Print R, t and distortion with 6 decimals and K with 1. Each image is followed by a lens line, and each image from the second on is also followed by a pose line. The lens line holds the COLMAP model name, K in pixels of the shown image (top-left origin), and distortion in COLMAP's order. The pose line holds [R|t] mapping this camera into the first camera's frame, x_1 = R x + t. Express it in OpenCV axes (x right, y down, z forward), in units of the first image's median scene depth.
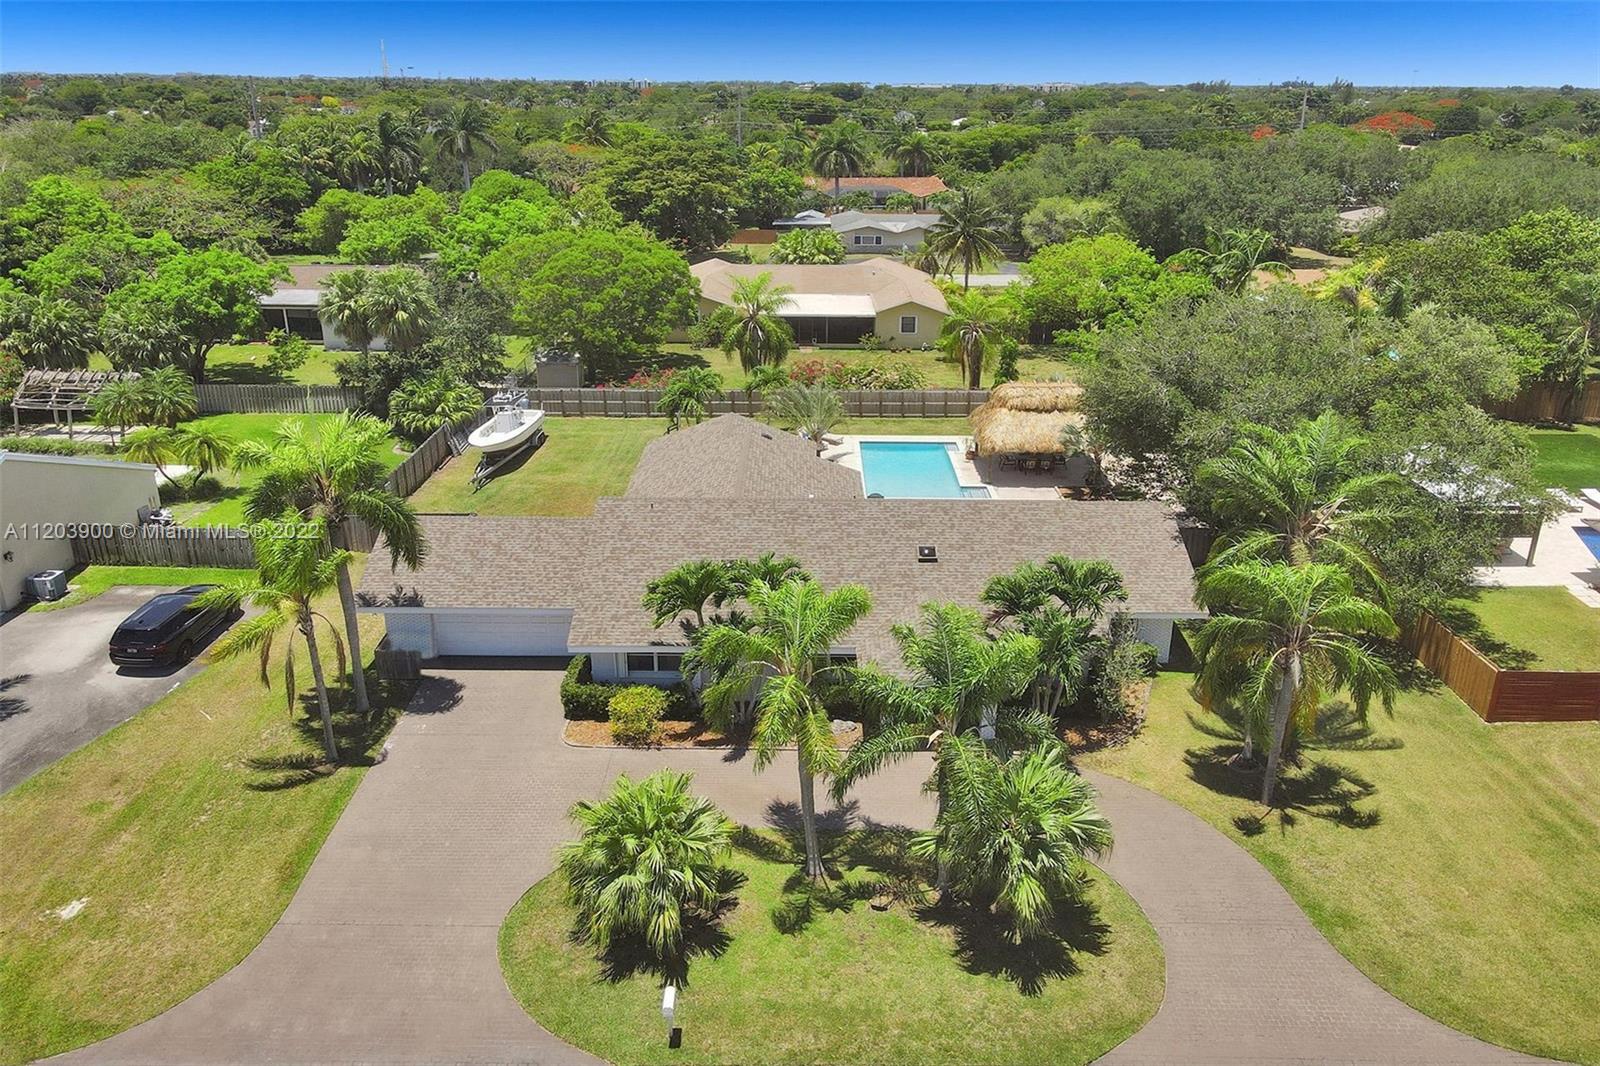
lens RADIAL K [[1084.6, 0, 823.5], [0, 1084.6, 479.4], [0, 0, 1]] dist [0.013056, -0.000061]
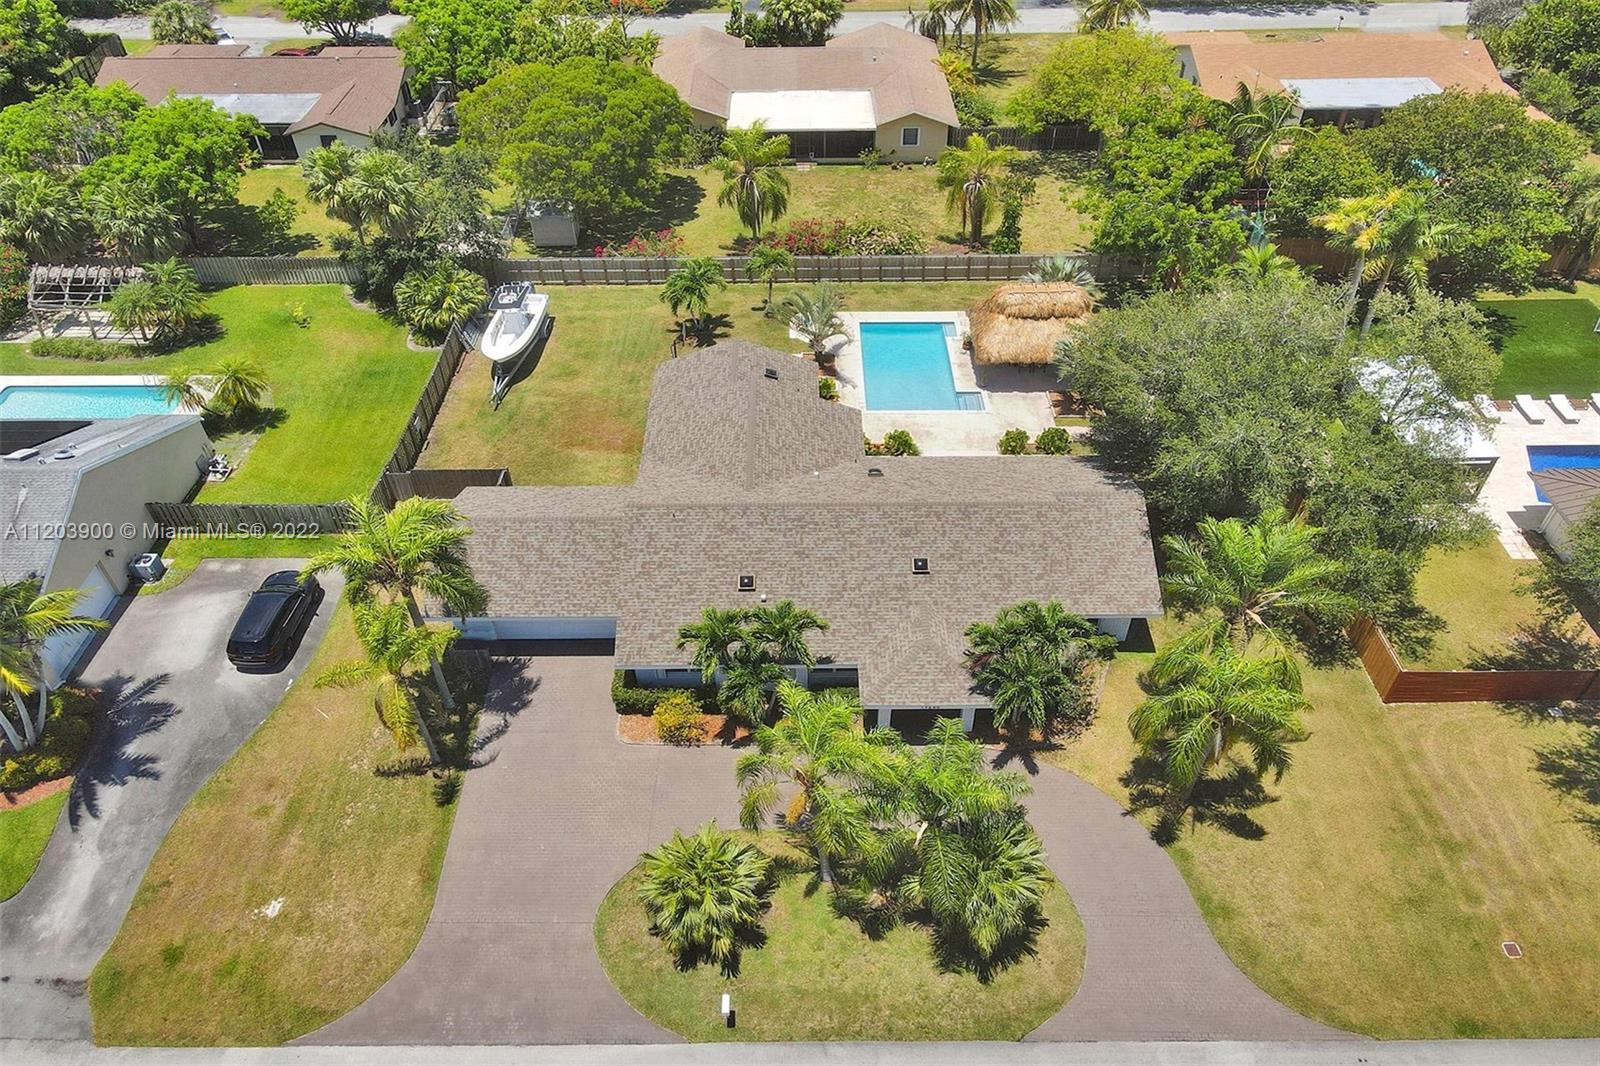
lens RADIAL K [[1086.0, 0, 807.6], [0, 1086.0, 543.3], [0, 0, 1]] dist [0.004920, 0.017467]
pose [[0.999847, -0.011483, -0.013224, -0.007461], [0.015843, 0.914852, 0.403478, -0.430677], [0.007465, -0.403625, 0.914894, -0.029987]]
